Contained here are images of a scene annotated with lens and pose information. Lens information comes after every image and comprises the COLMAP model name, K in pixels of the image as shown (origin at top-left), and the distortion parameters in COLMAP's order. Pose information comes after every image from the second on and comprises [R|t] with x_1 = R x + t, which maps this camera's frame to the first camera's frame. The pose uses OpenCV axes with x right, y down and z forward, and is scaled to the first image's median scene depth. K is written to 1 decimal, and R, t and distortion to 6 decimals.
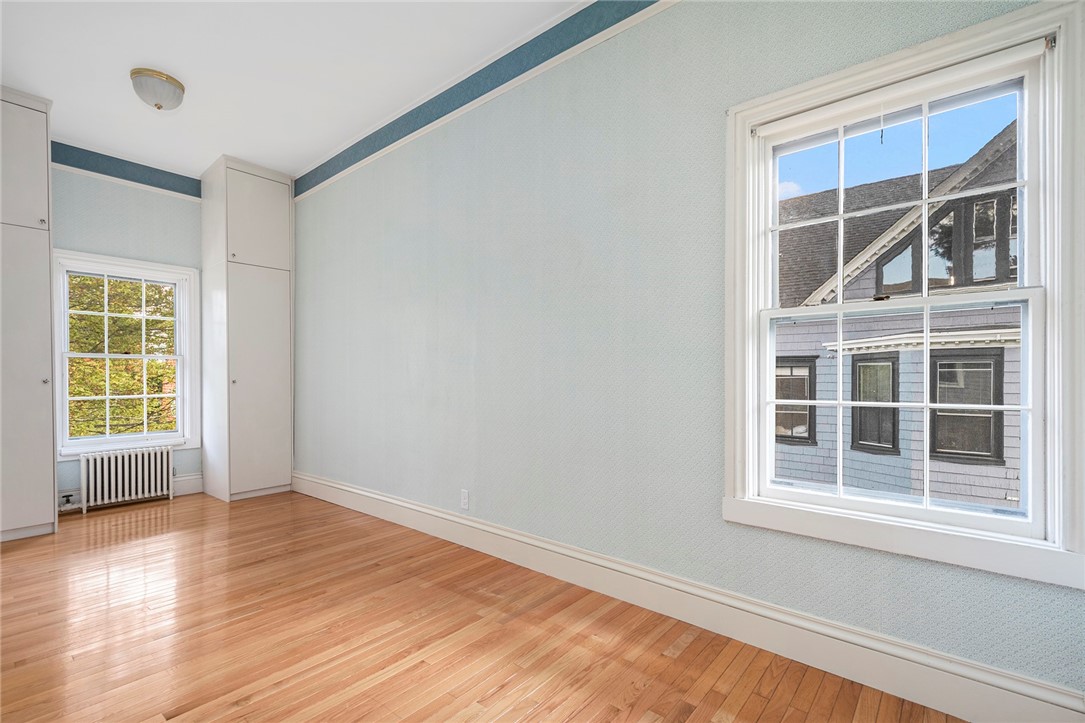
lens RADIAL K [[477.4, 0, 539.4], [0, 477.4, 364.7], [0, 0, 1]] dist [0.009901, 0.000155]
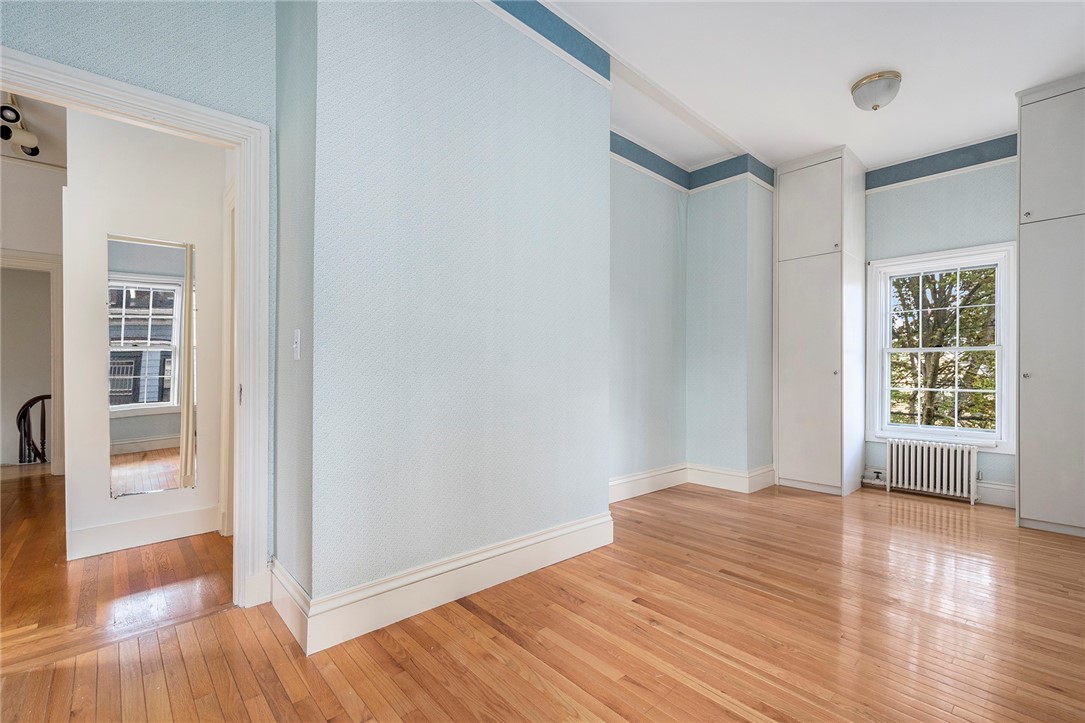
lens RADIAL K [[483.3, 0, 544.9], [0, 483.3, 364.6], [0, 0, 1]] dist [0.001853, 0.000194]
pose [[-0.126478, -0.012098, -0.991896, 0.271721], [0.019627, 0.999699, -0.014696, 0.014525], [0.991775, -0.021326, -0.126203, 0.353174]]
